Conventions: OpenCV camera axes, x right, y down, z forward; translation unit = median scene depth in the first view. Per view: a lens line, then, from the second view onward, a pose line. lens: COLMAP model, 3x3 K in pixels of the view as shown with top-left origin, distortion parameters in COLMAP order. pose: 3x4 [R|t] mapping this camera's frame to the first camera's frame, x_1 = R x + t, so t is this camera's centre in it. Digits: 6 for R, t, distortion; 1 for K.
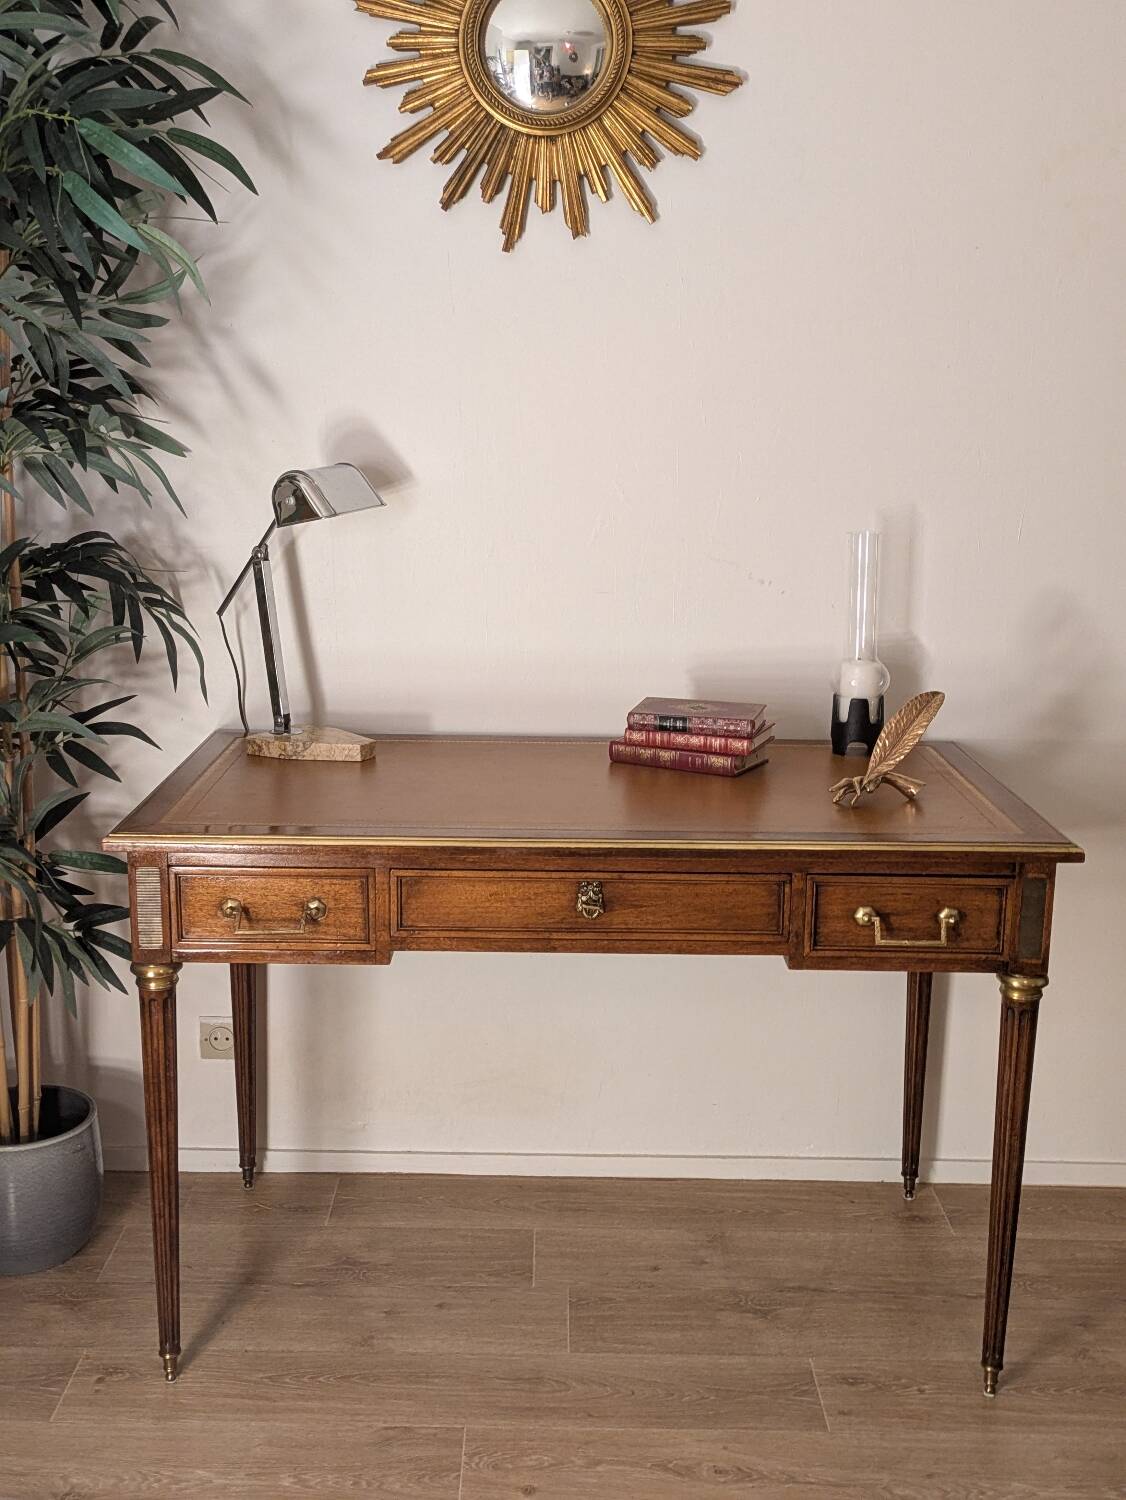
lens RADIAL K [[1672.1, 0, 562.7], [0, 1672.1, 745.2], [0, 0, 1]] dist [0.040849, 0.000000]
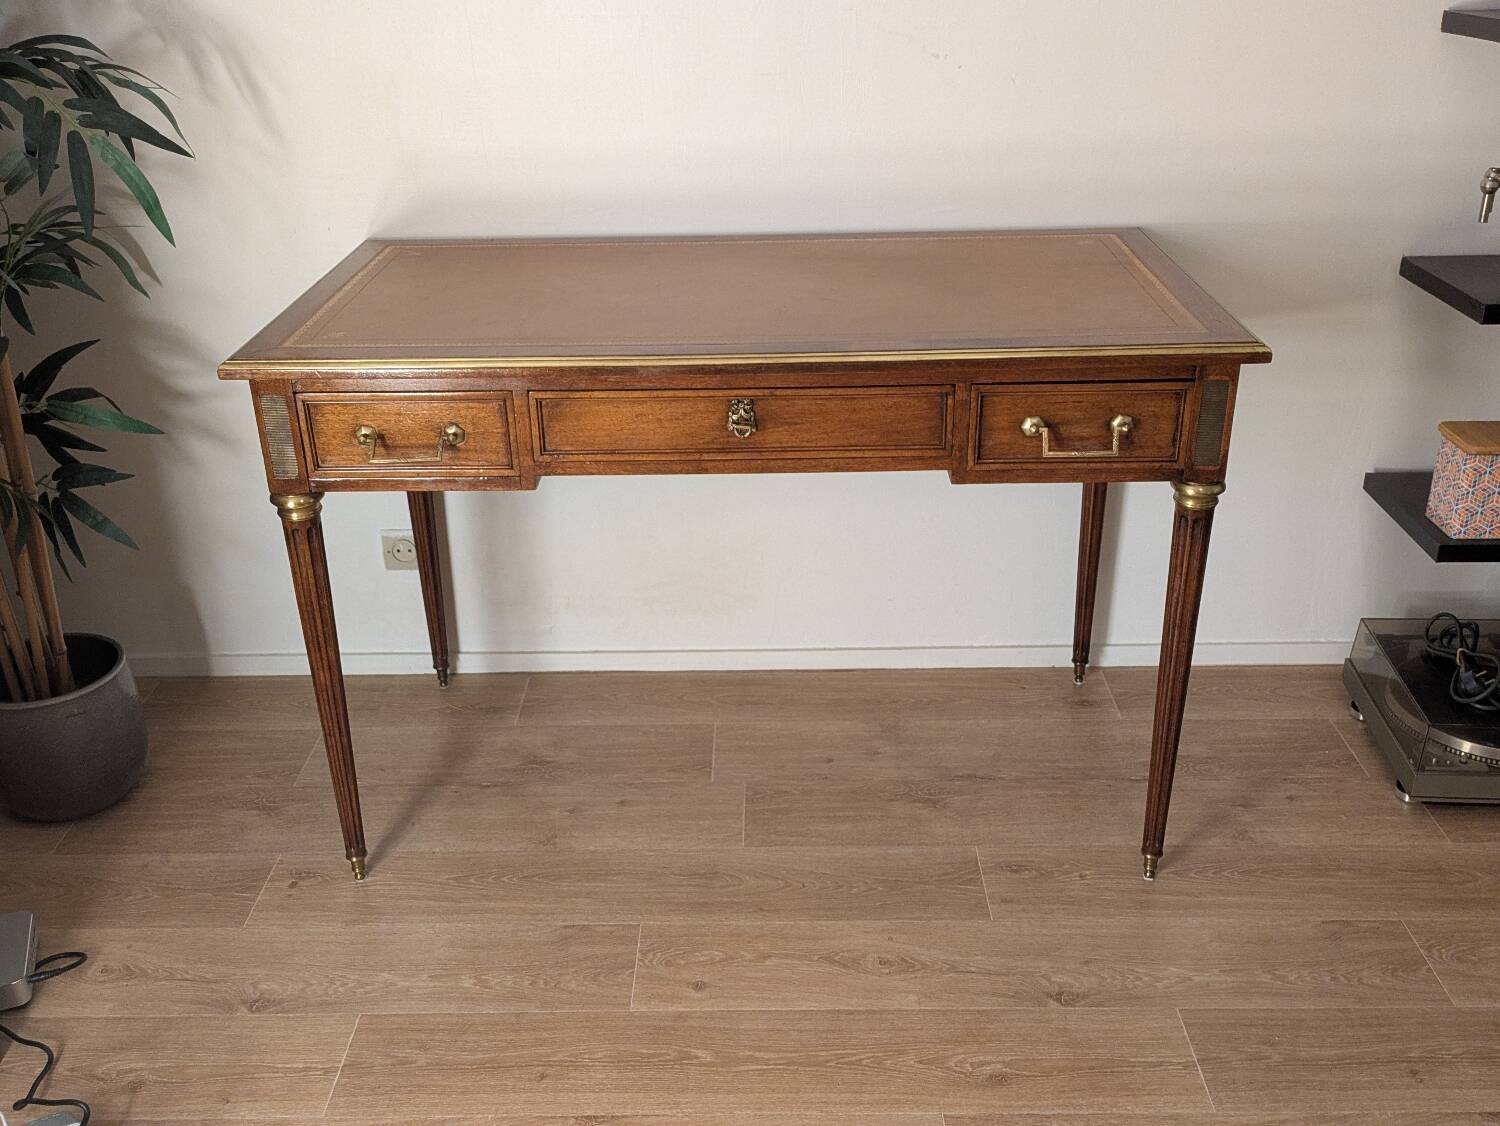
lens RADIAL K [[1482.3, 0, 759.1], [0, 1482.3, 585.2], [0, 0, 1]] dist [0.056274, 0.000000]
pose [[0.999400, -0.025756, -0.023139, 0.040384], [0.030454, 0.971856, 0.233600, -0.010748], [0.016471, -0.234164, 0.972058, 0.150654]]
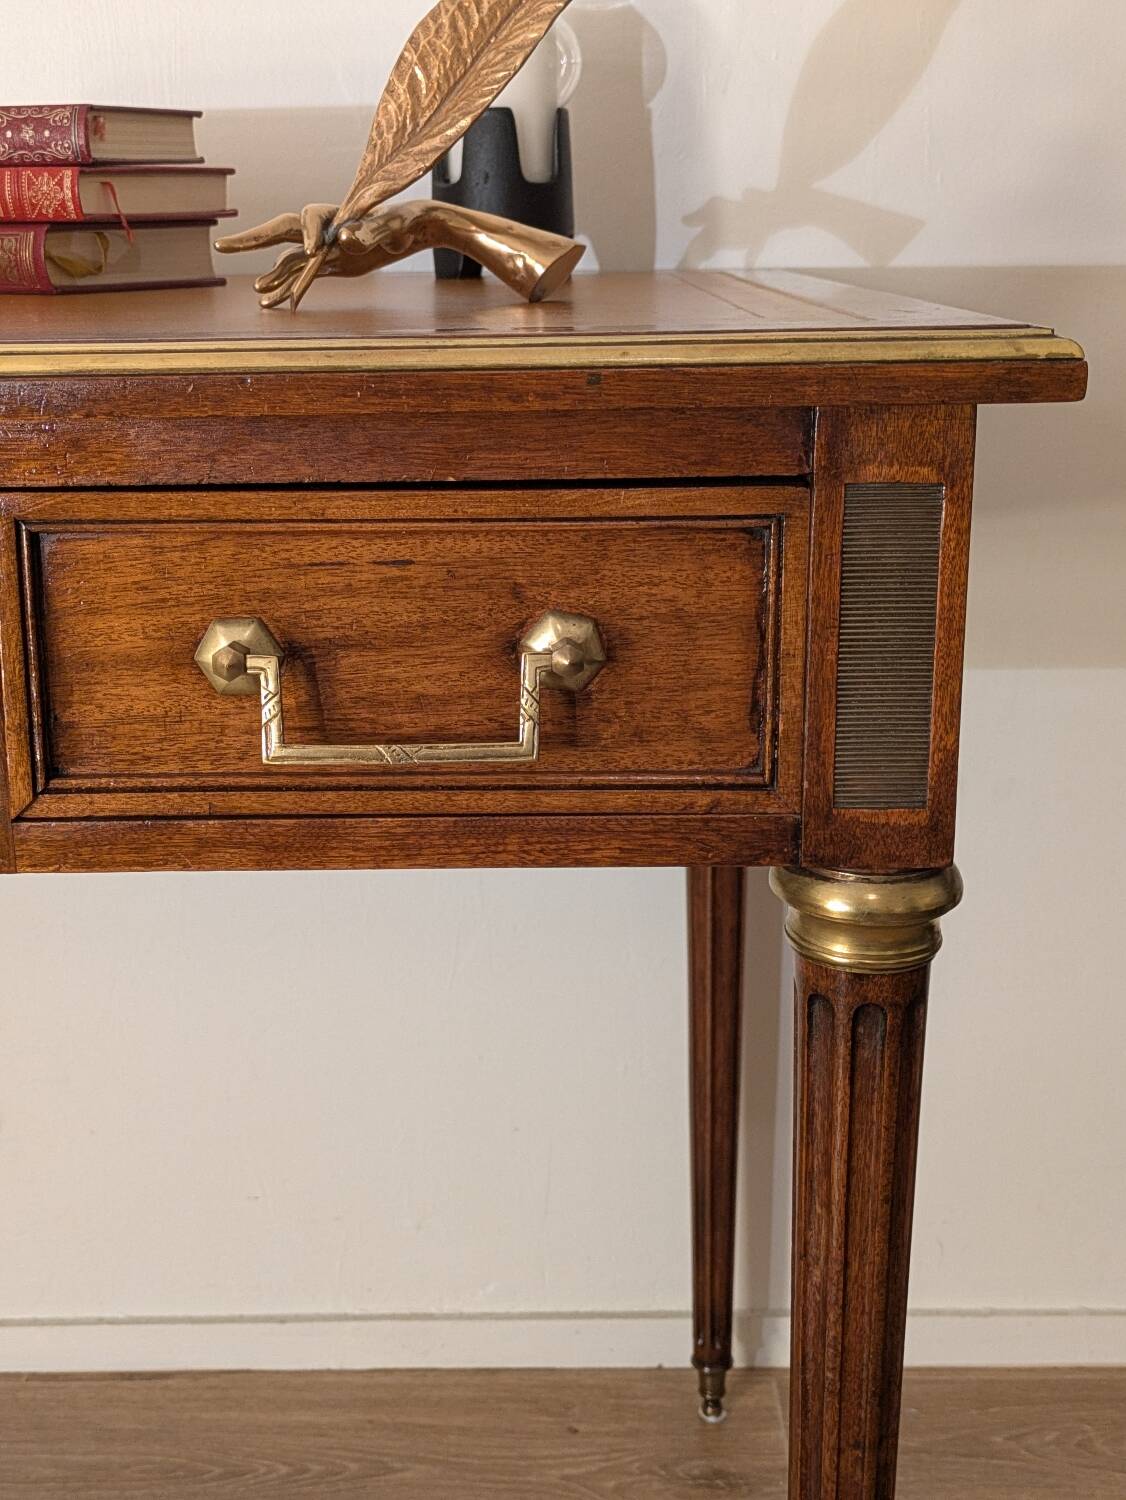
lens RADIAL K [[1928.8, 0, 541.8], [0, 1928.8, 729.4], [0, 0, 1]] dist [0.047766, 0.000000]
pose [[0.999731, -0.021470, -0.008757, 0.214682], [0.021897, 0.998413, 0.051890, 0.092764], [0.007629, -0.052068, 0.998614, 0.660360]]
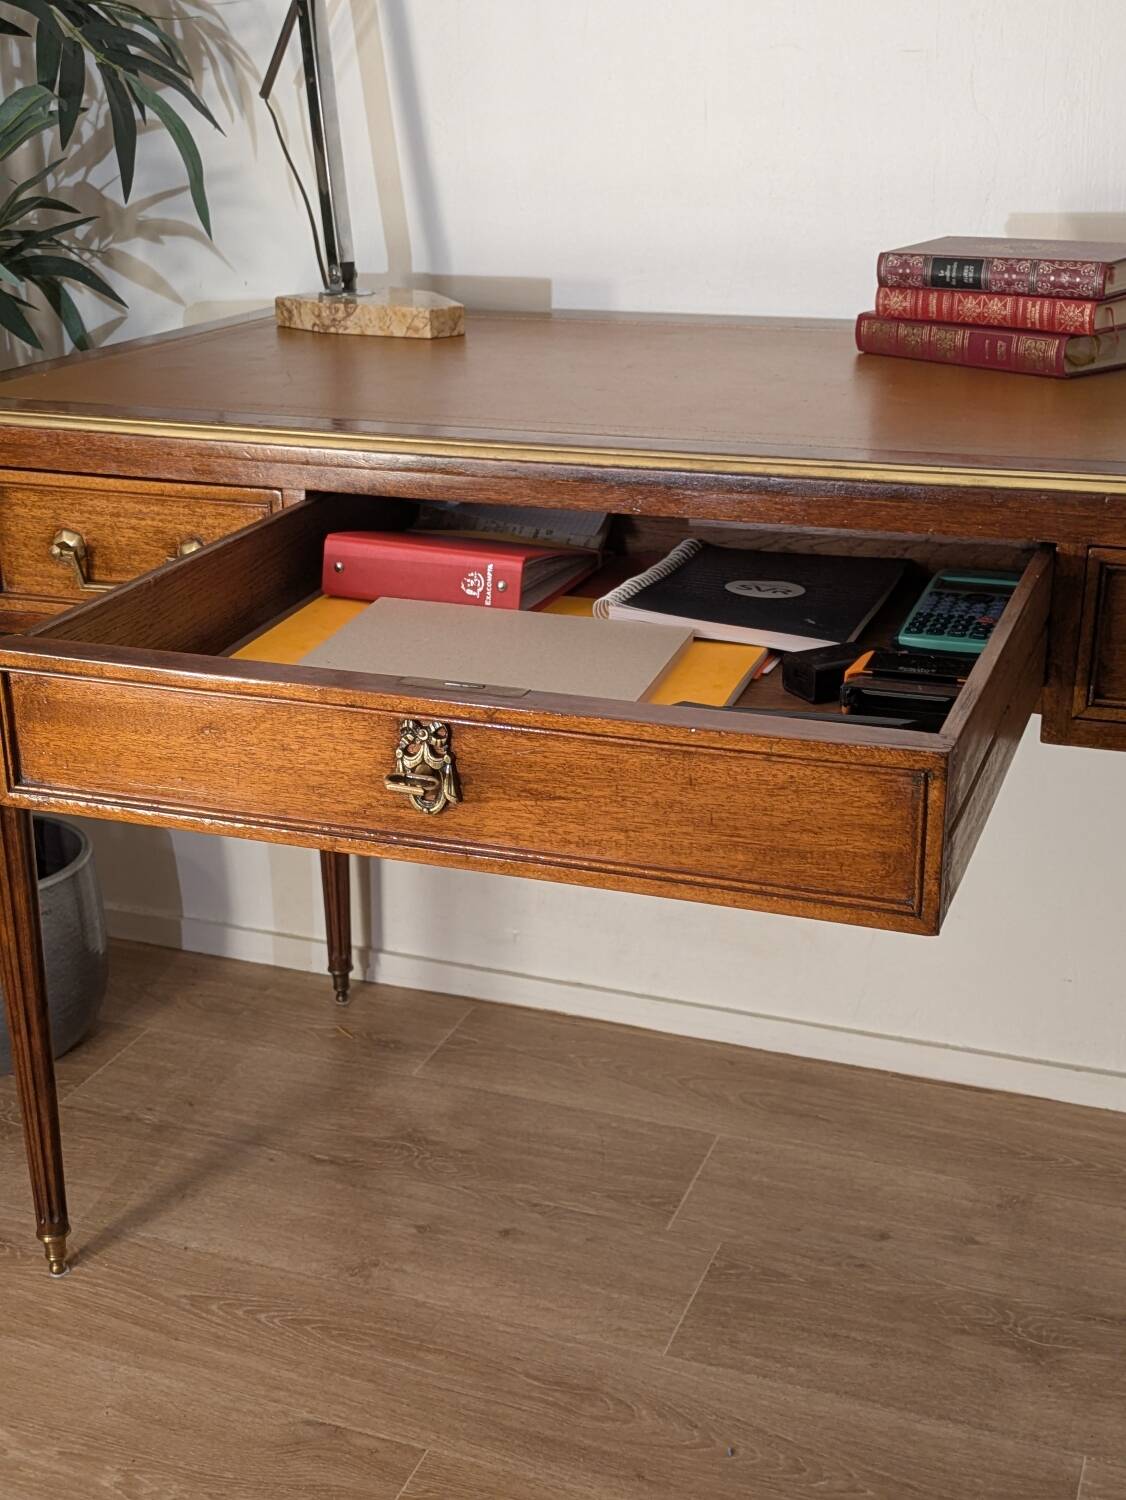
lens RADIAL K [[1928.8, 0, 539.0], [0, 1928.8, 773.4], [0, 0, 1]] dist [0.047766, 0.000000]
pose [[0.932226, 0.102972, -0.346916, 0.184952], [-0.051688, 0.986720, 0.153985, 0.059769], [0.358166, -0.125618, 0.925169, 0.395501]]
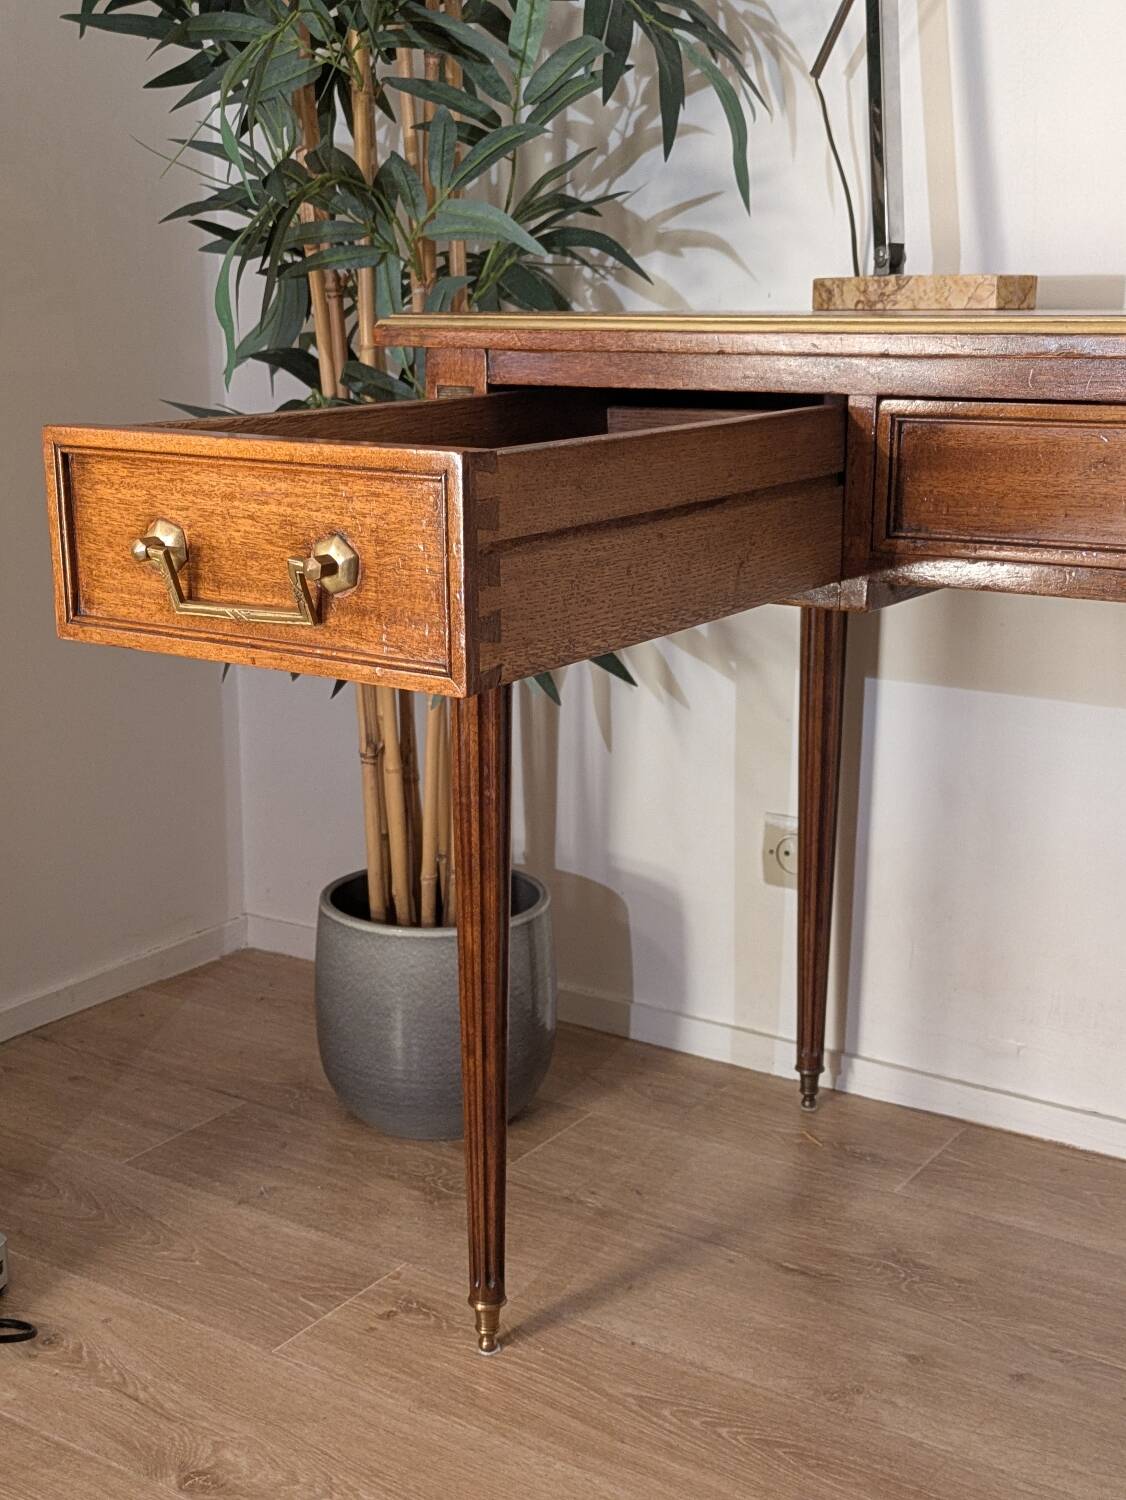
lens RADIAL K [[1928.8, 0, 535.6], [0, 1928.8, 768.7], [0, 0, 1]] dist [0.047766, 0.000000]
pose [[0.830781, 0.116241, -0.544326, 0.113647], [-0.104842, 0.993125, 0.052066, 0.147881], [0.546636, 0.013813, 0.837256, 0.463481]]
